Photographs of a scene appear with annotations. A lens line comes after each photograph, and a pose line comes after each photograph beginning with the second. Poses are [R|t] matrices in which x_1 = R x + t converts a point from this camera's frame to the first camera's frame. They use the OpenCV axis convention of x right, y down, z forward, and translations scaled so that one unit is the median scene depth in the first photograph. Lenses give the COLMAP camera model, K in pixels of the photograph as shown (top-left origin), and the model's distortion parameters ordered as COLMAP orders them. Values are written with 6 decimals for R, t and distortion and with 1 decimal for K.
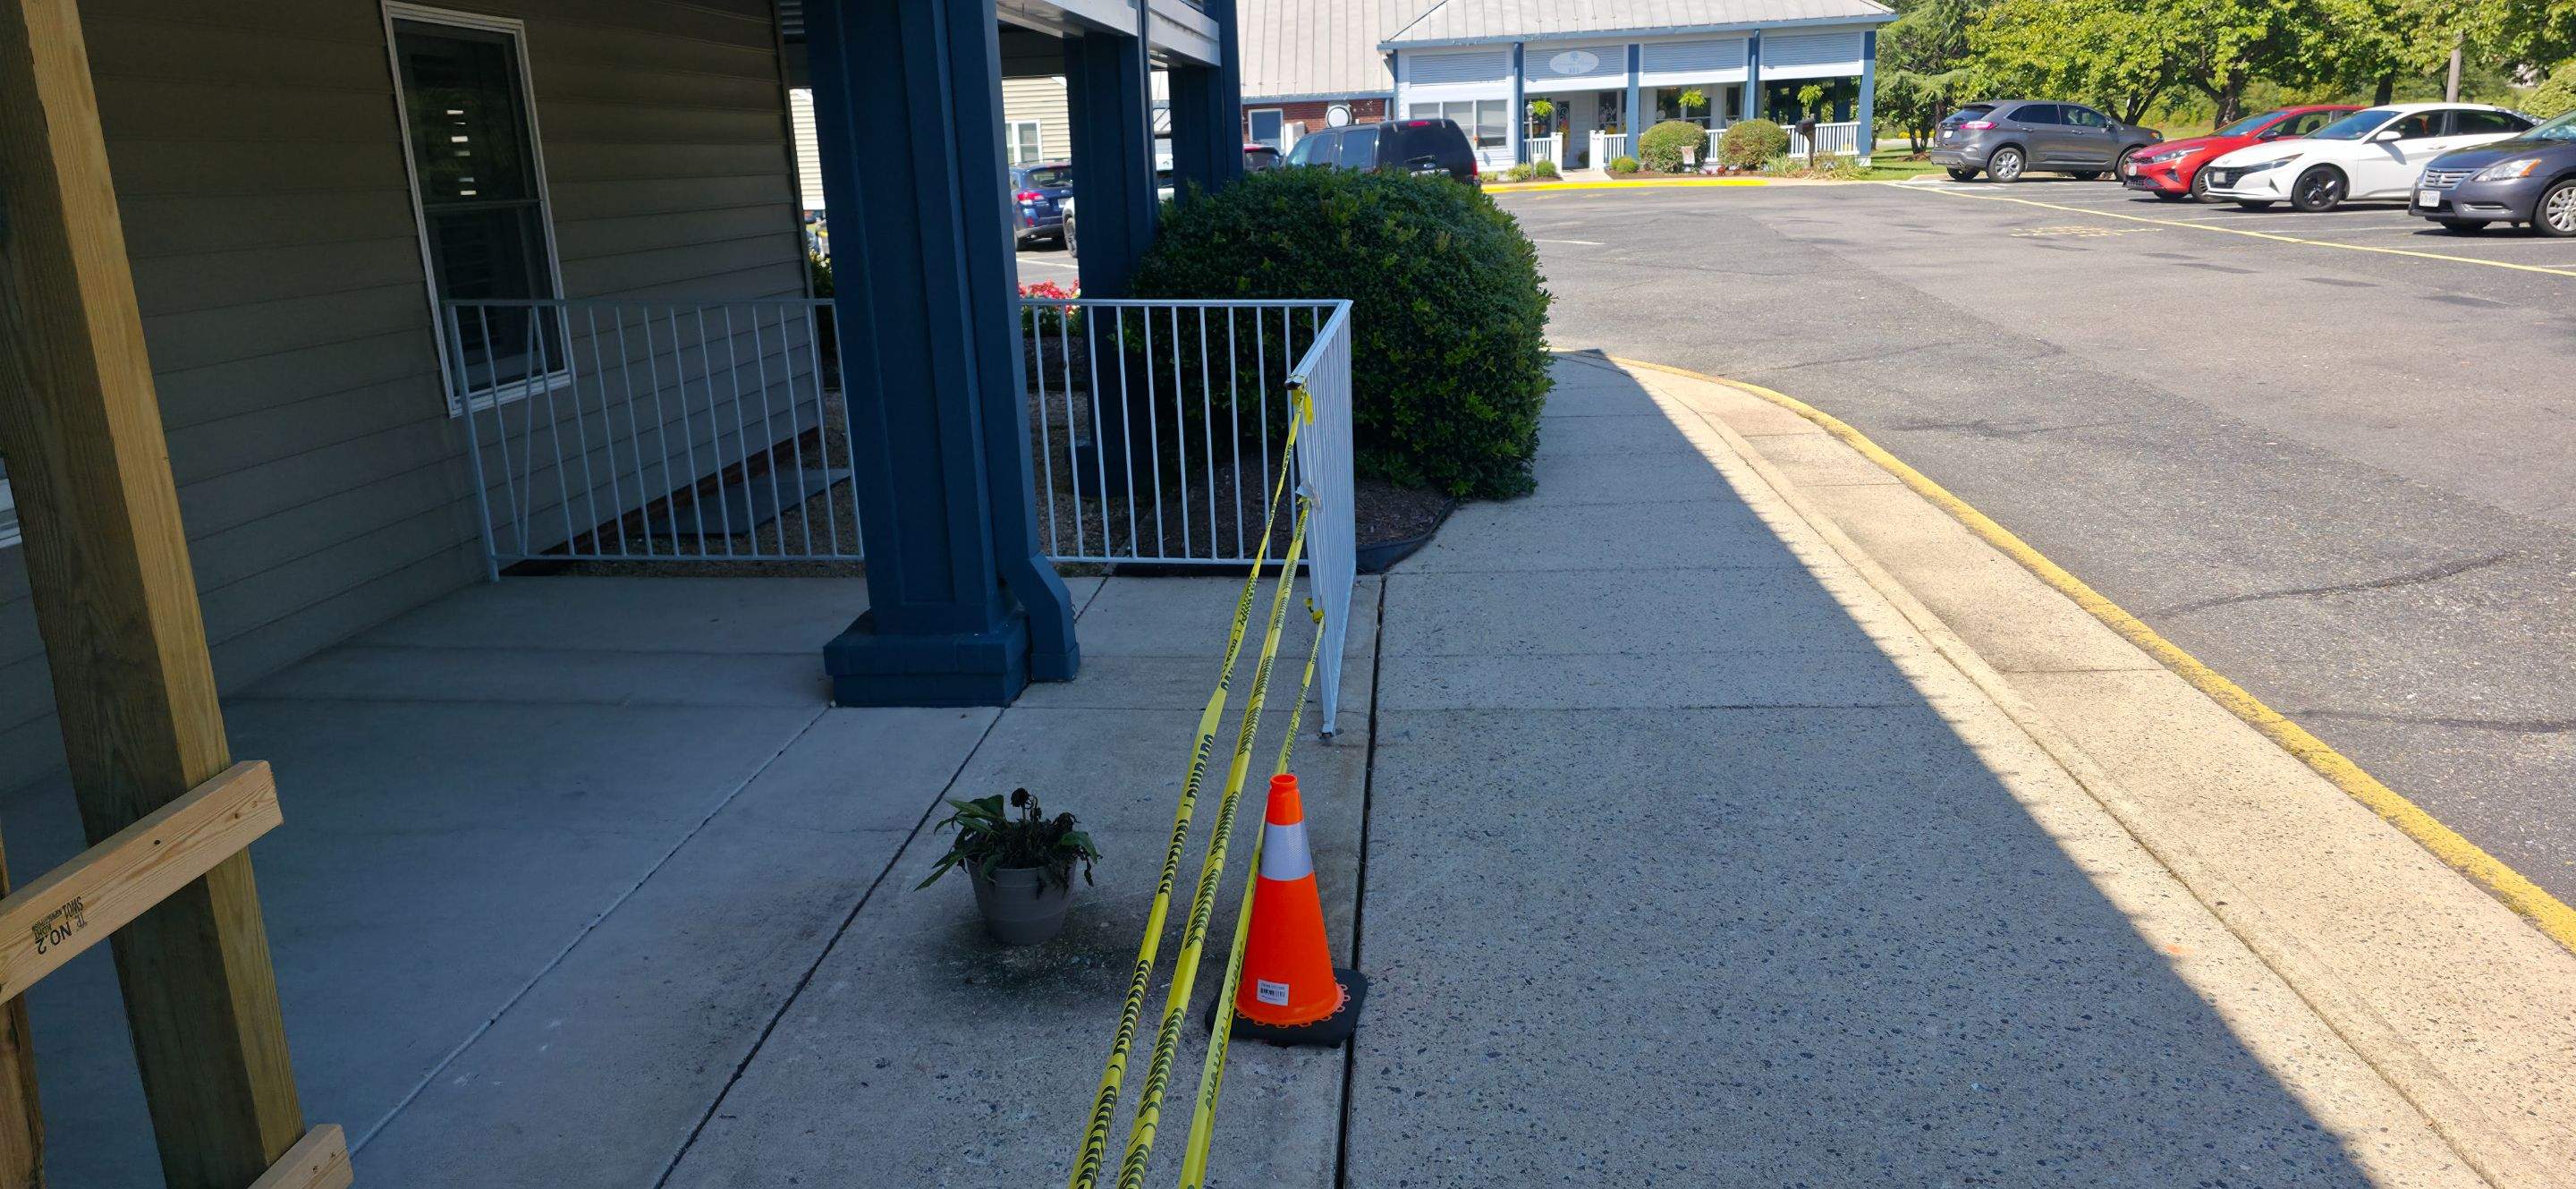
lens RADIAL K [[1691.8, 0, 1237.4], [0, 1691.8, 568.4], [0, 0, 1]] dist [0.076656, -0.077585]
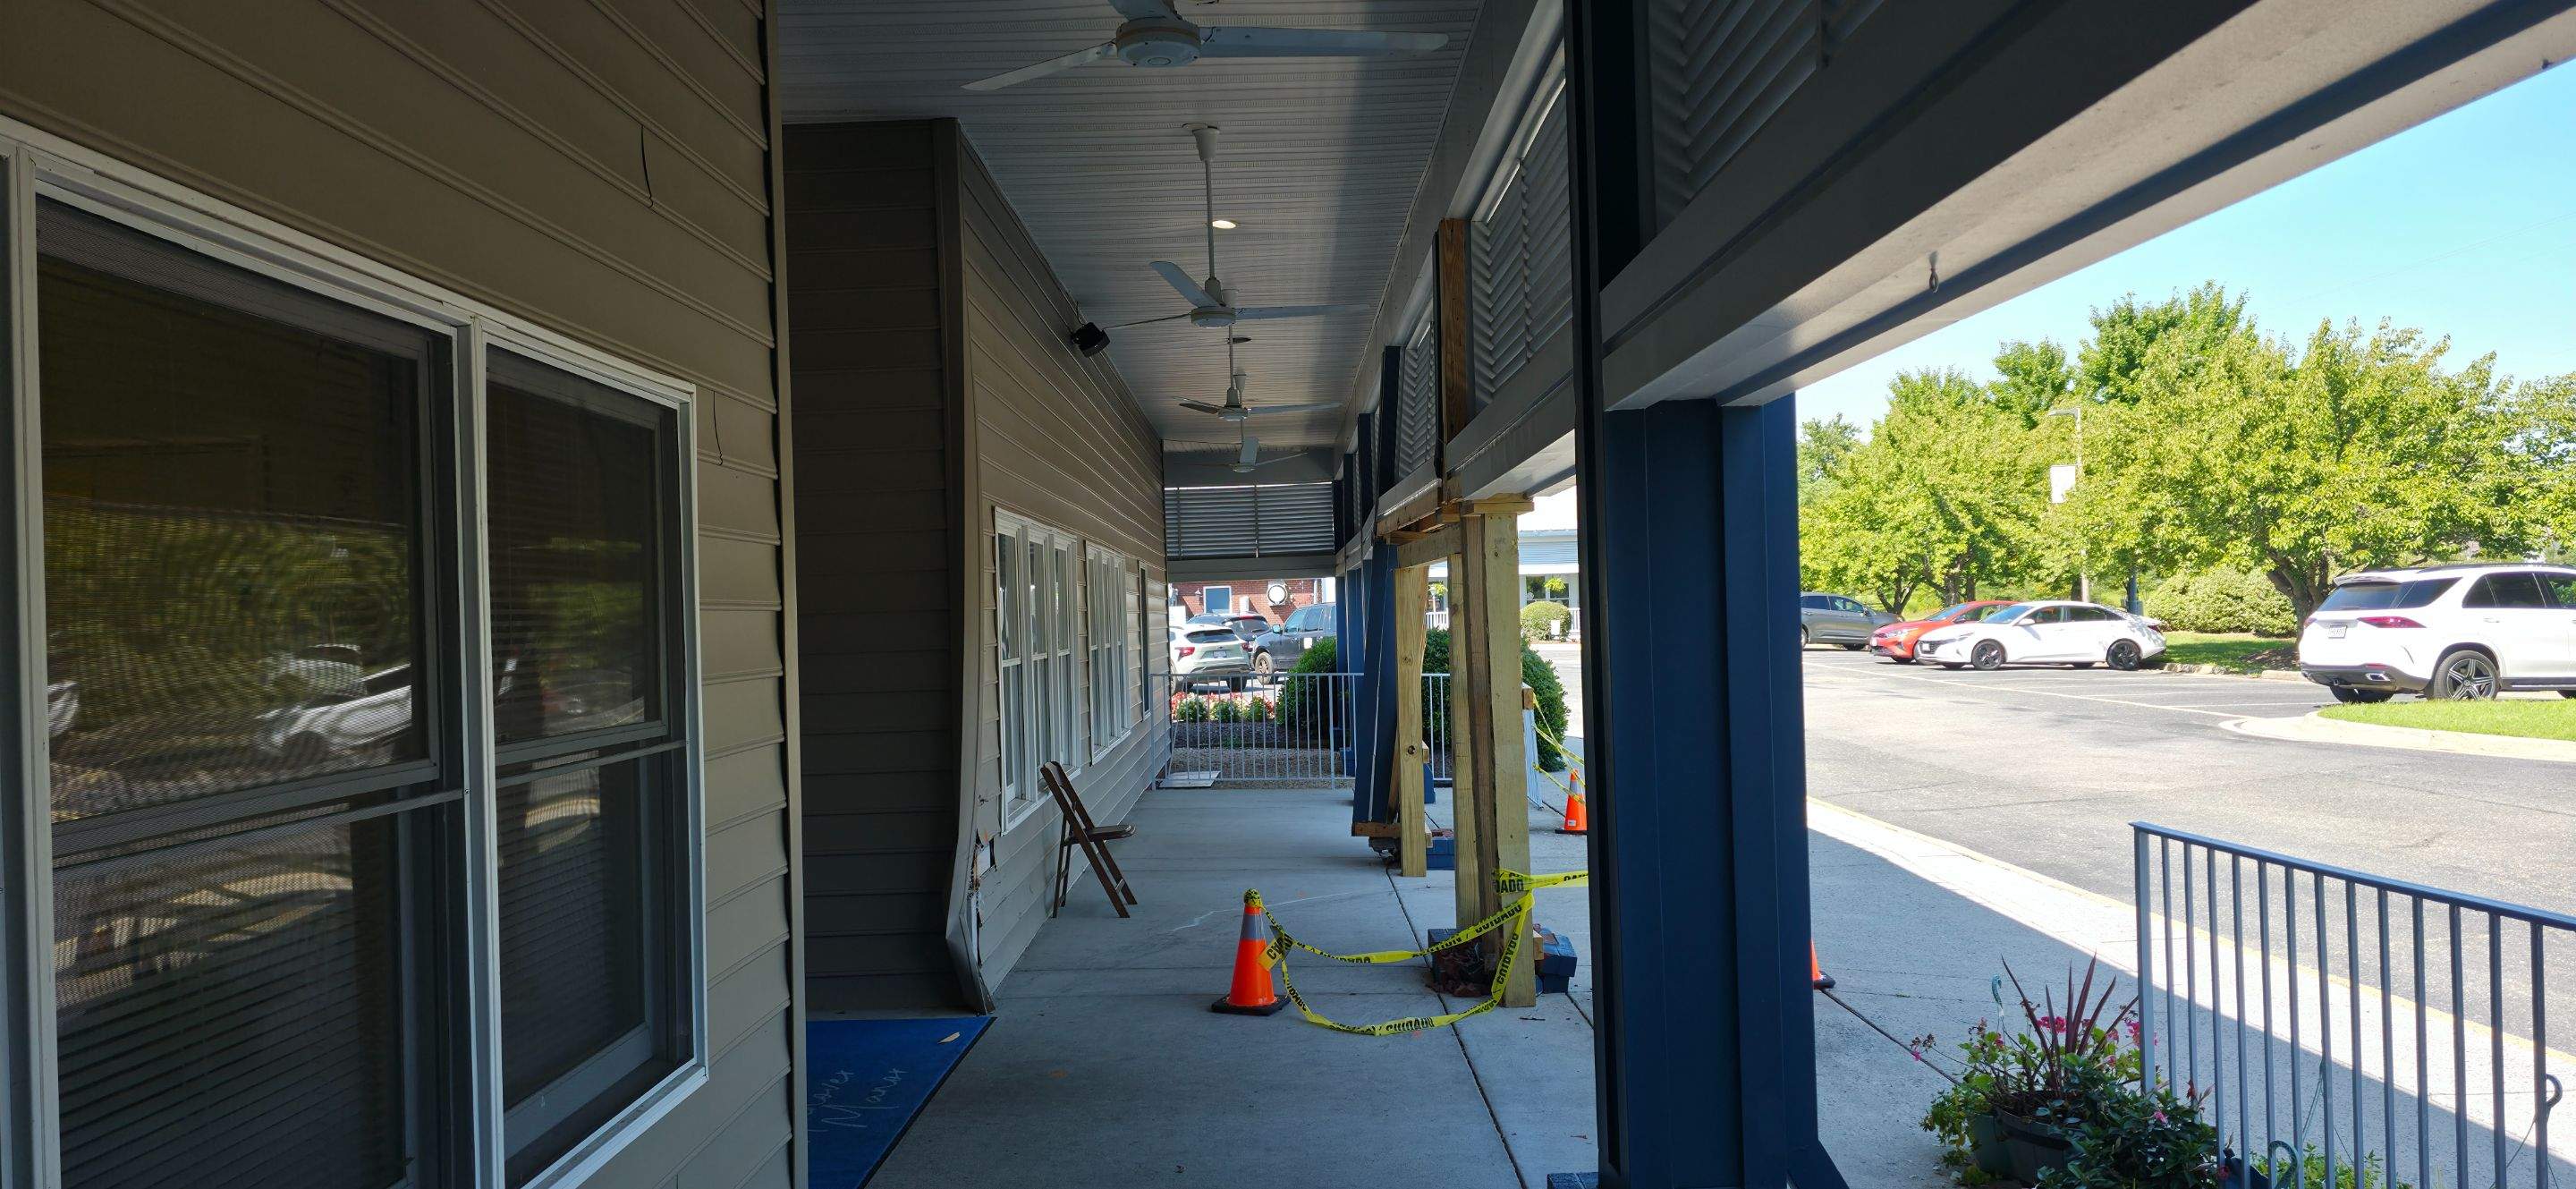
lens RADIAL K [[1691.8, 0, 1293.4], [0, 1691.8, 602.7], [0, 0, 1]] dist [0.076656, -0.077585]
pose [[0.993667, 0.011924, 0.111729, -0.413824], [0.016139, 0.968899, -0.246931, 0.272398], [-0.111198, 0.247171, 0.962570, -1.100616]]
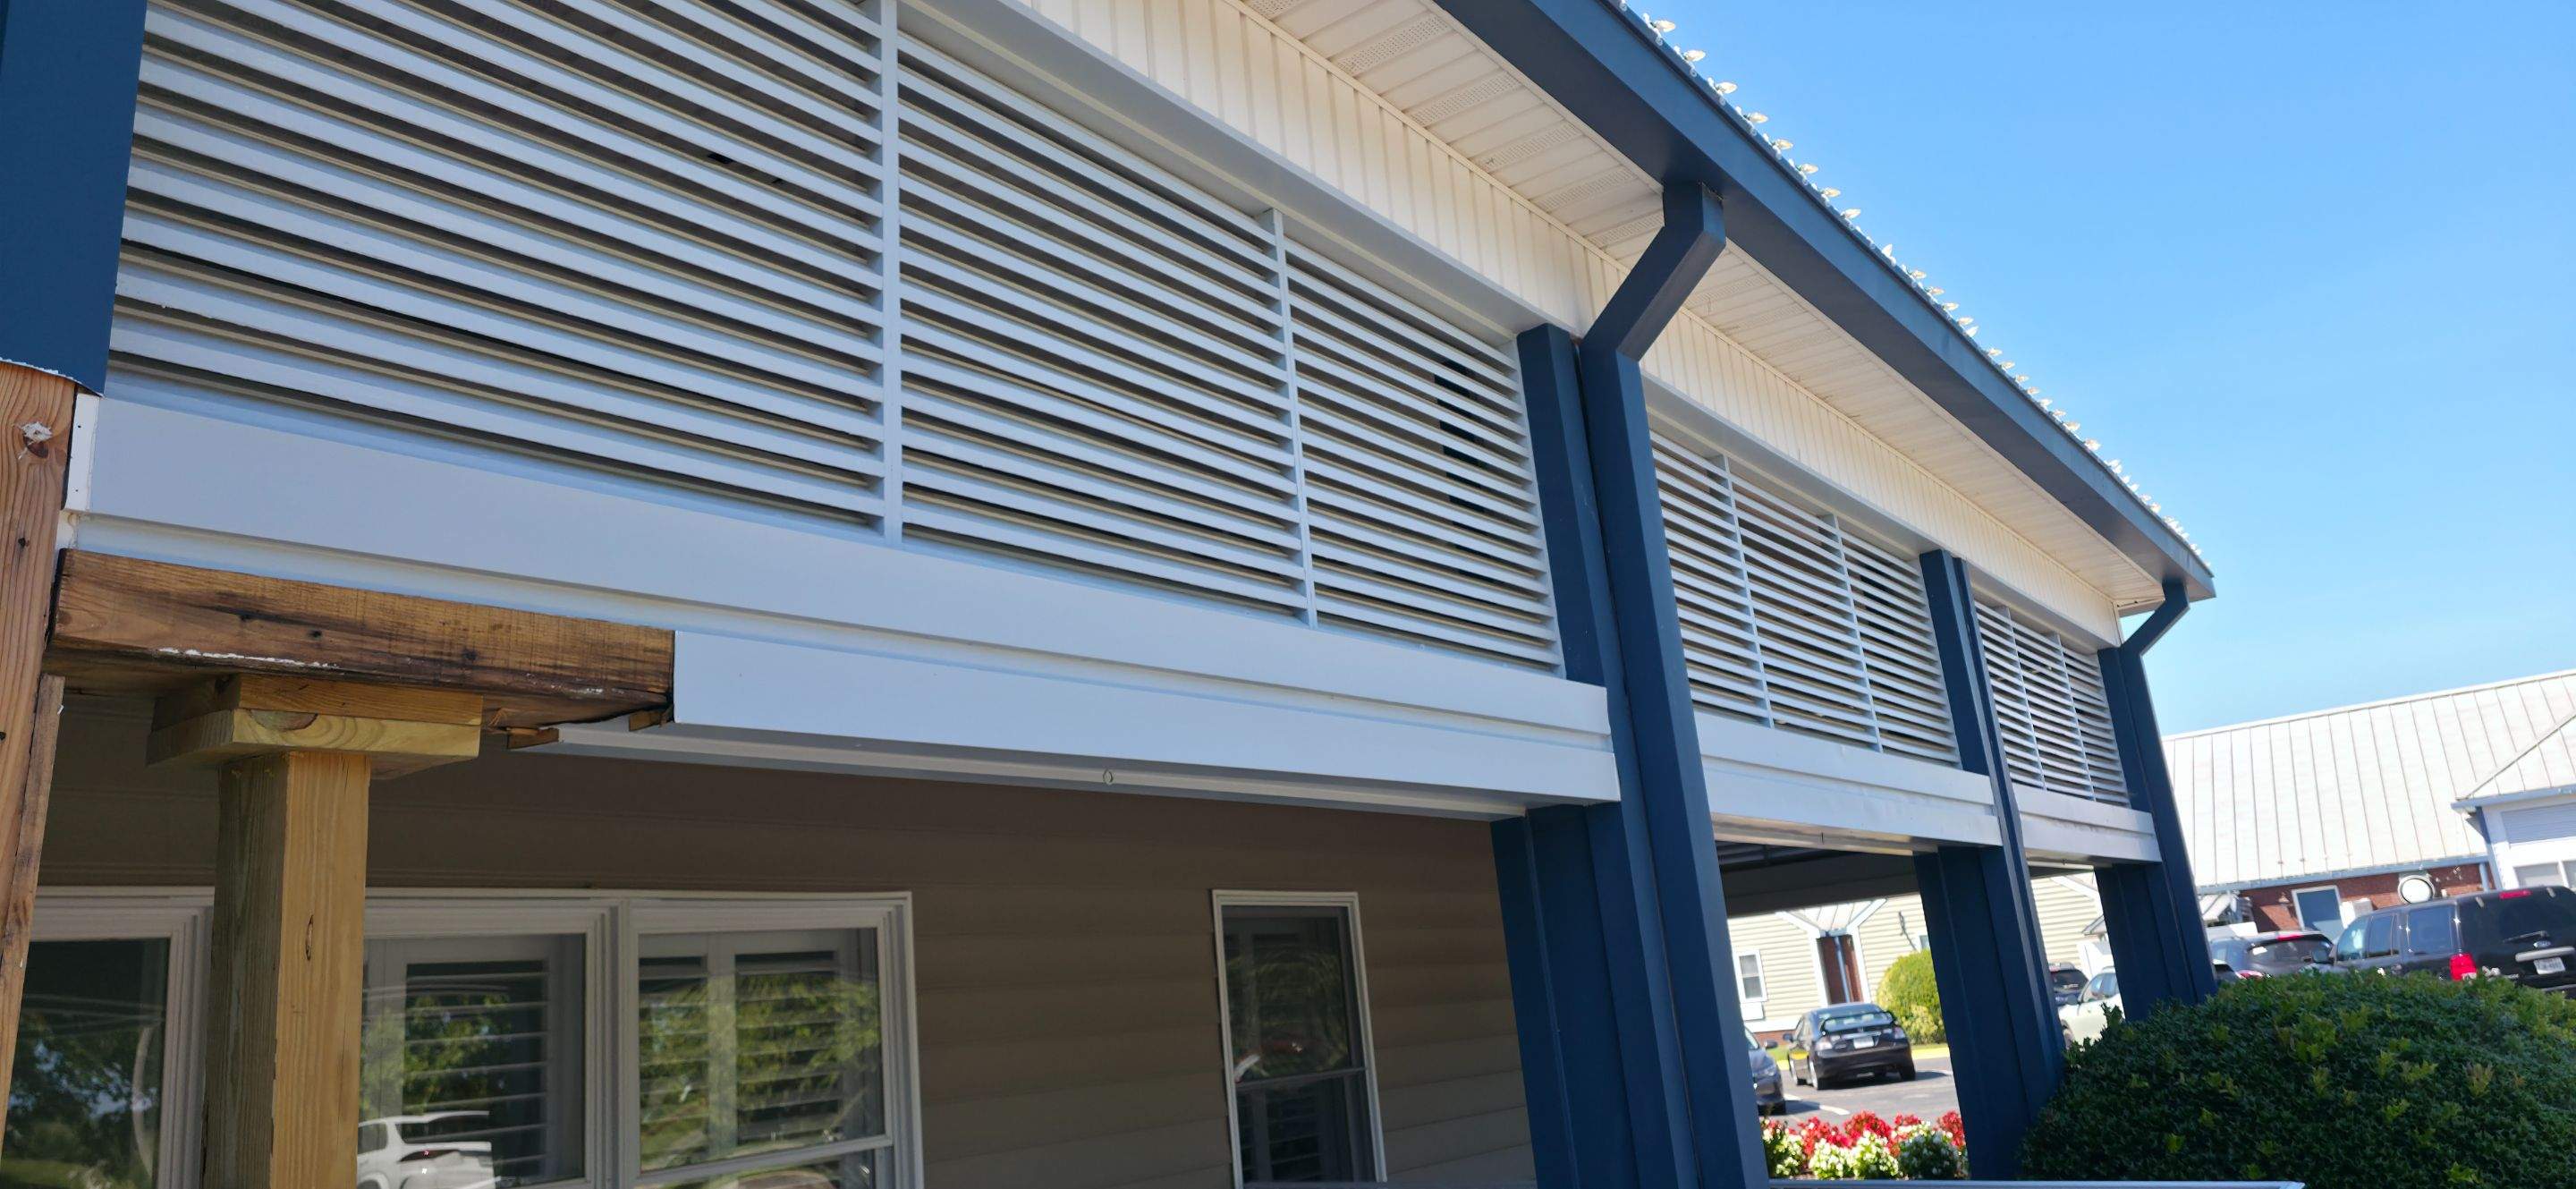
lens RADIAL K [[1691.8, 0, 1299.0], [0, 1691.8, 616.4], [0, 0, 1]] dist [0.076656, -0.077585]
pose [[0.863249, -0.165028, -0.477040, 0.067455], [-0.055331, 0.908417, -0.414387, -0.040155], [0.501737, 0.384114, 0.775059, 0.111785]]
